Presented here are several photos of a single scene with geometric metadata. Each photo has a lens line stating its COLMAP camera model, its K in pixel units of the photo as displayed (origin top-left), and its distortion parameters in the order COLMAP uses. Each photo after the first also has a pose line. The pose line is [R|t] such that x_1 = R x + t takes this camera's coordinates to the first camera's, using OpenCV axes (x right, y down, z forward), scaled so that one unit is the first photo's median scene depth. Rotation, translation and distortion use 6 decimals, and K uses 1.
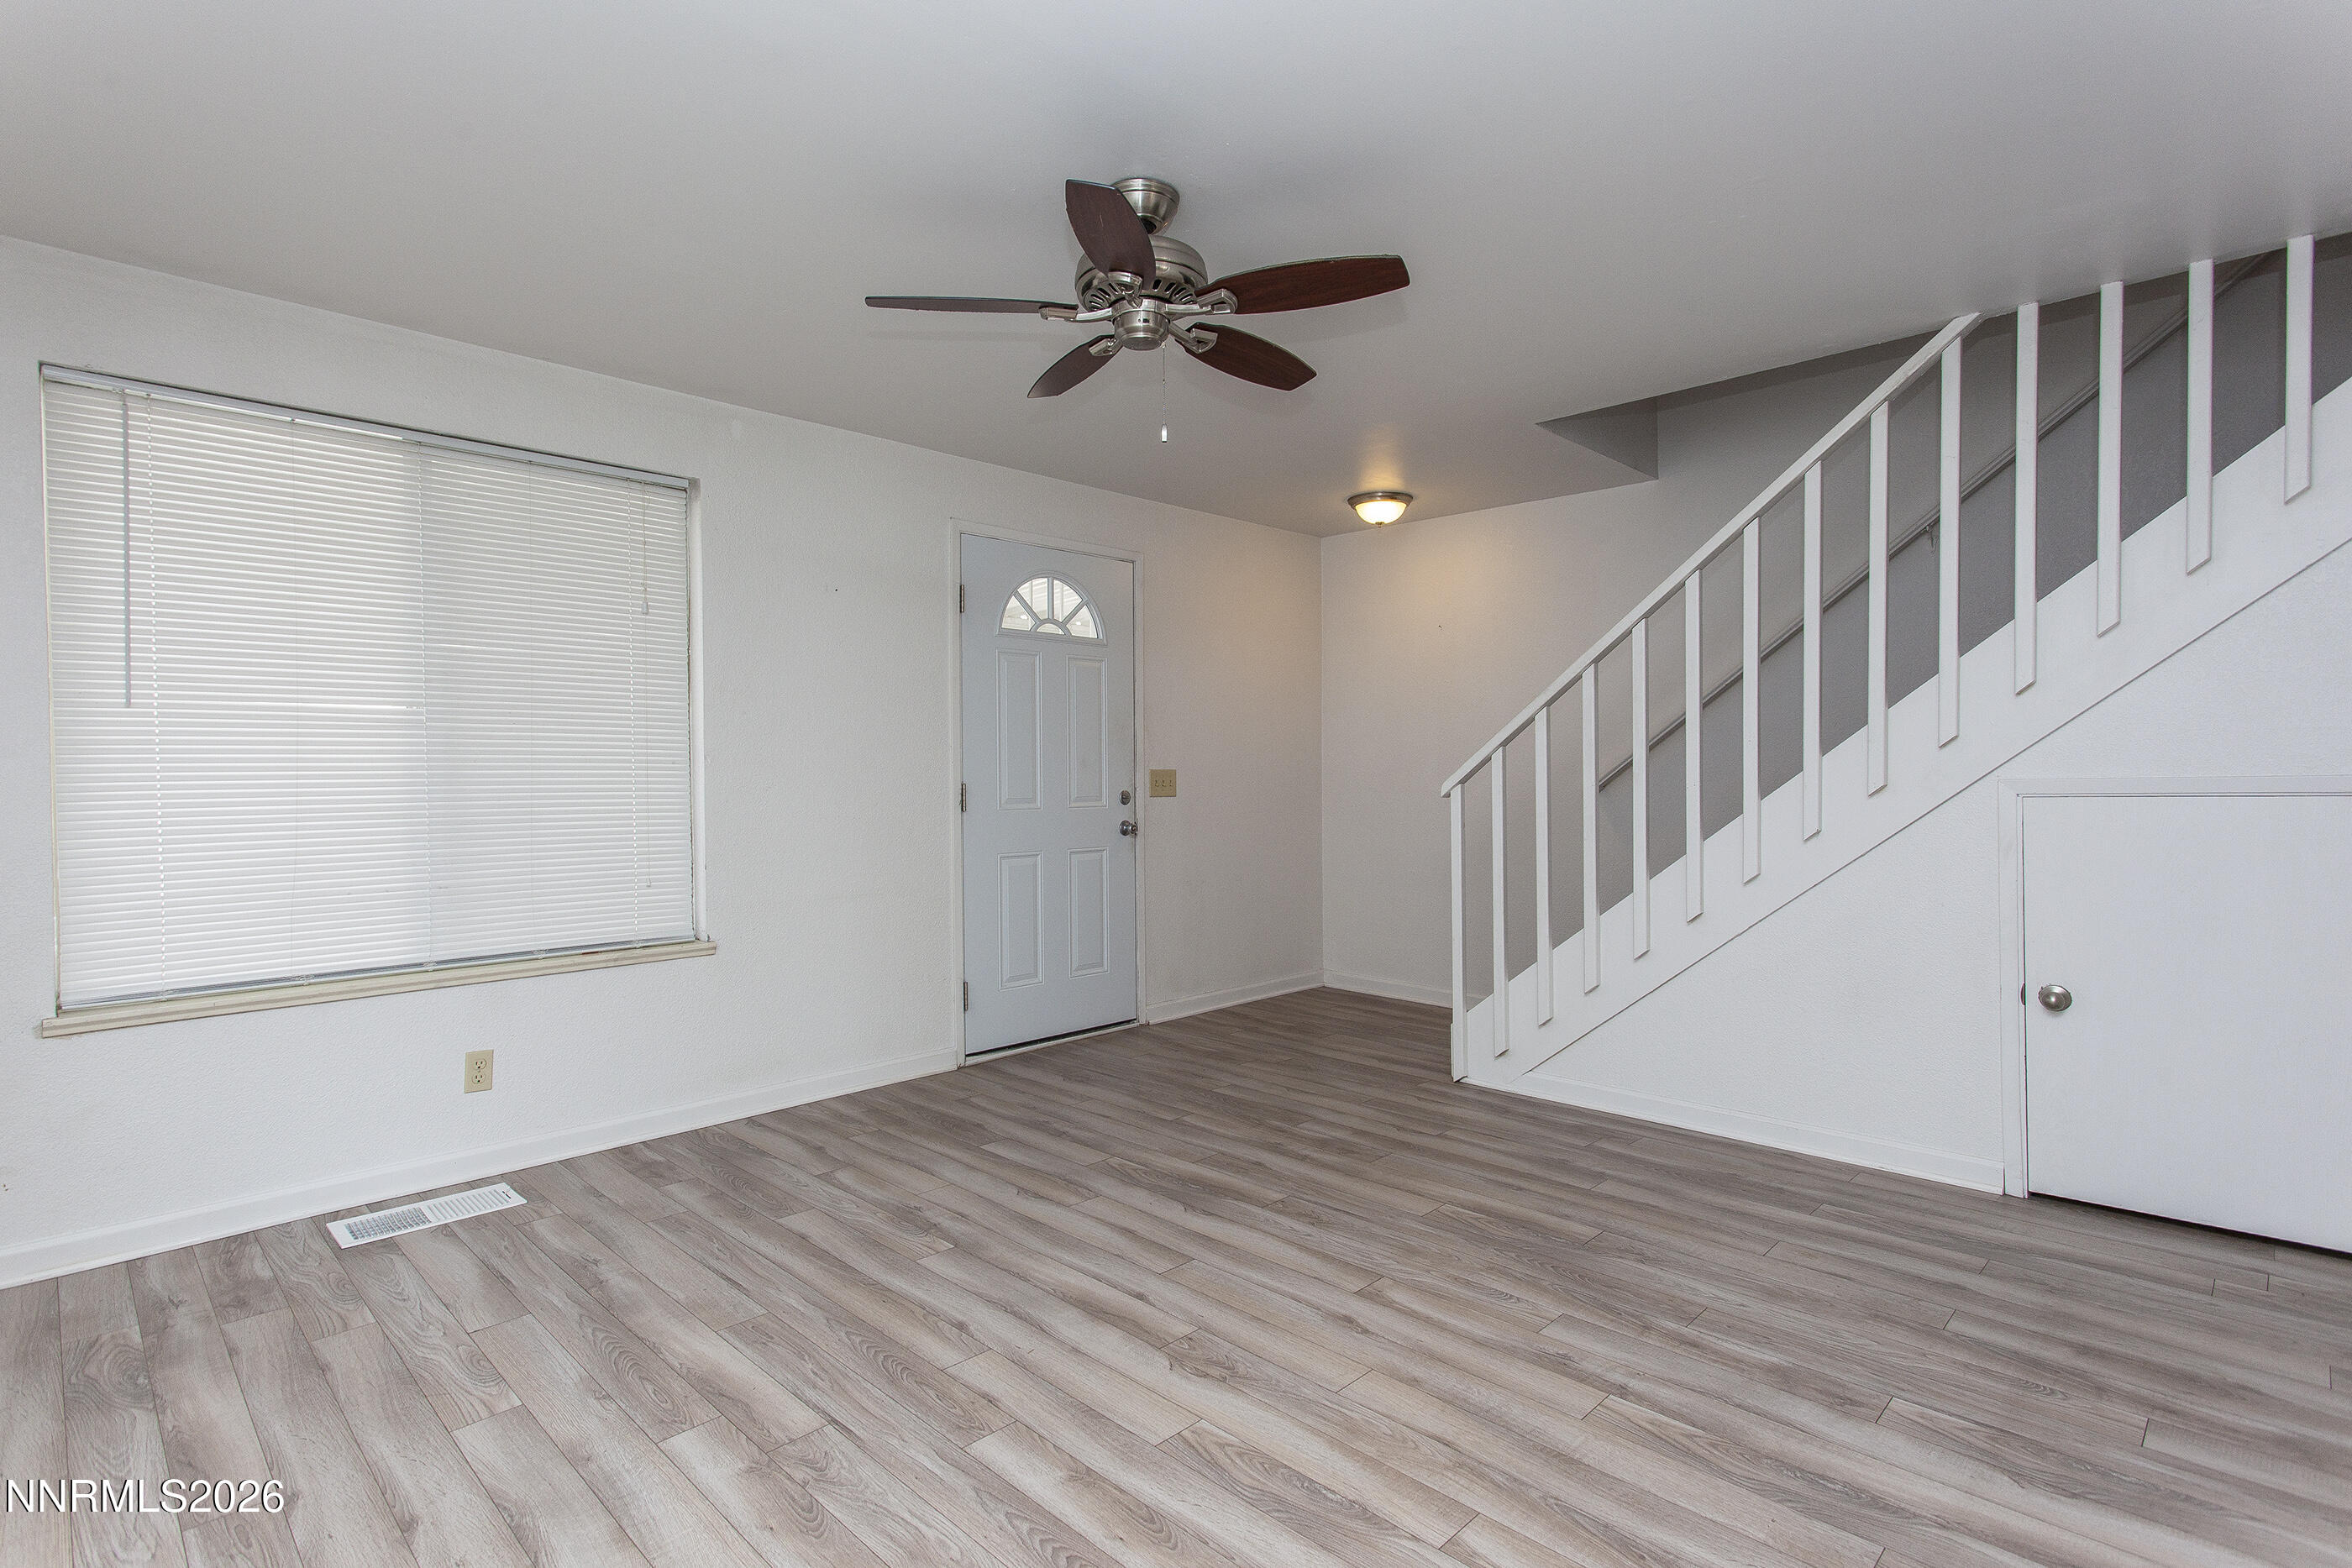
lens RADIAL K [[1146.0, 0, 1173.3], [0, 1146.0, 786.2], [0, 0, 1]] dist [0.005349, 0.000632]
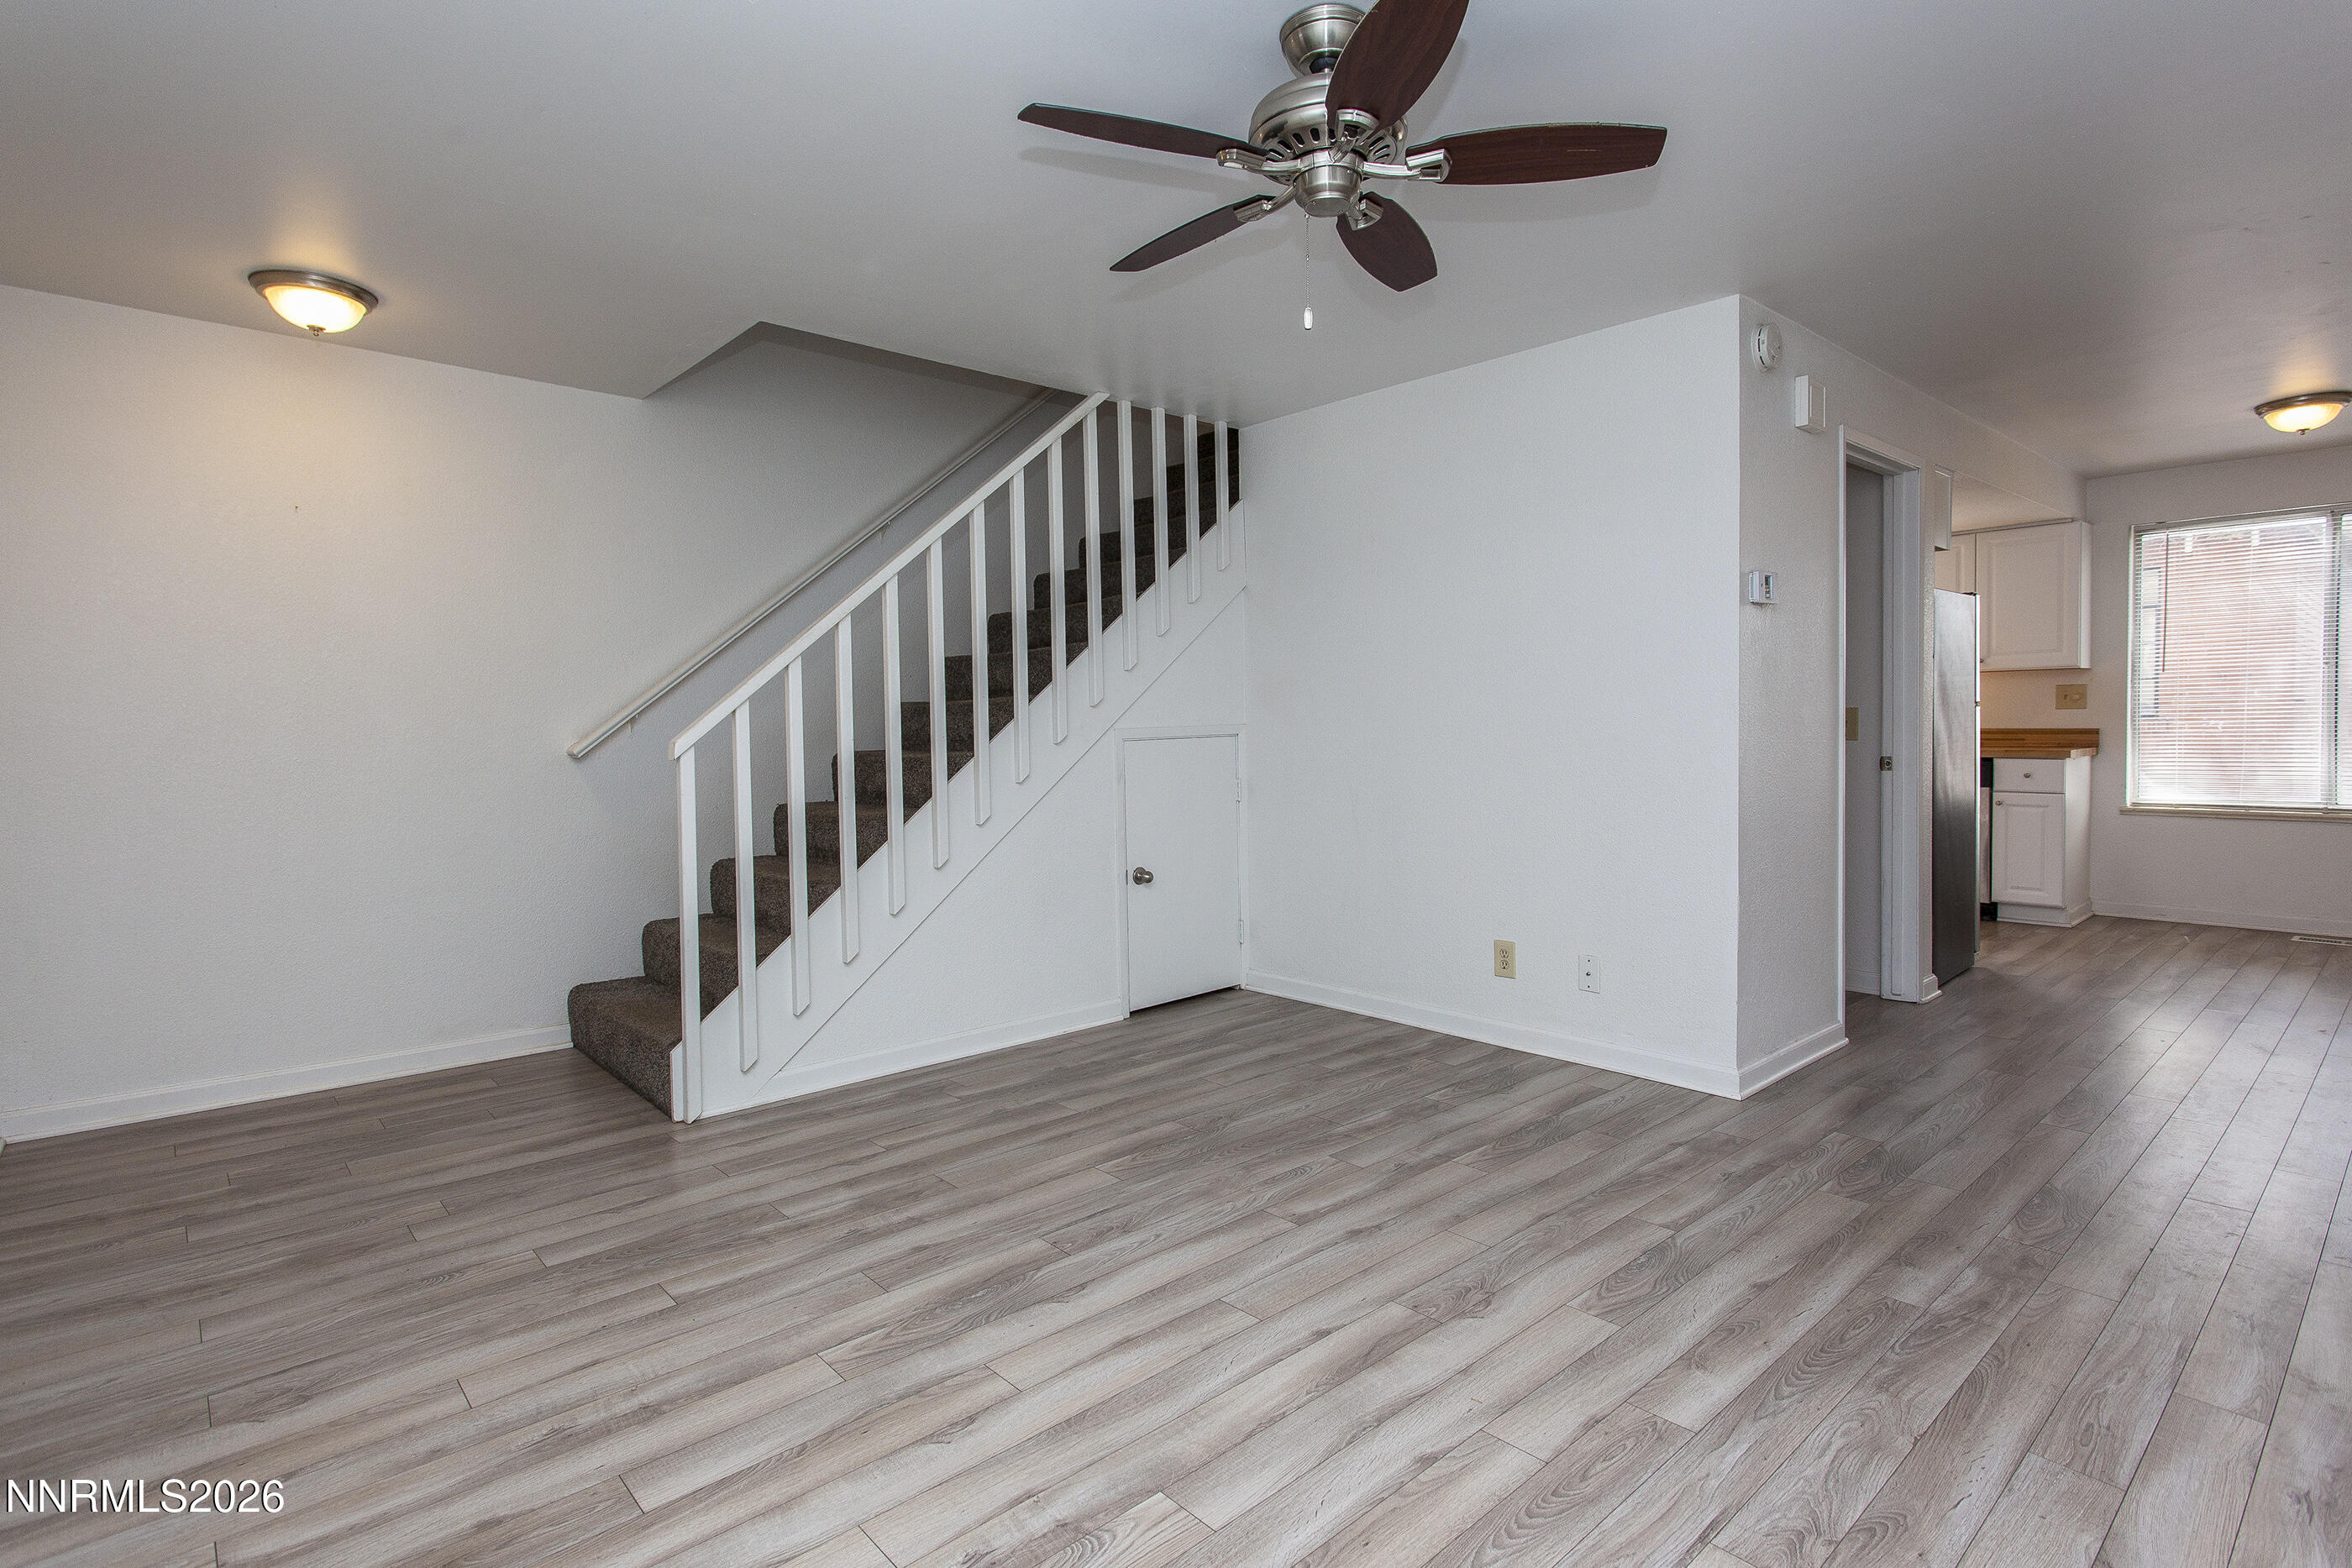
lens RADIAL K [[1146.0, 0, 1173.0], [0, 1146.0, 768.3], [0, 0, 1]] dist [0.005349, 0.000632]
pose [[0.063166, -0.032461, 0.997475, -0.717158], [0.023392, 0.999244, 0.031038, -0.003279], [-0.997729, 0.021372, 0.063877, 0.860037]]
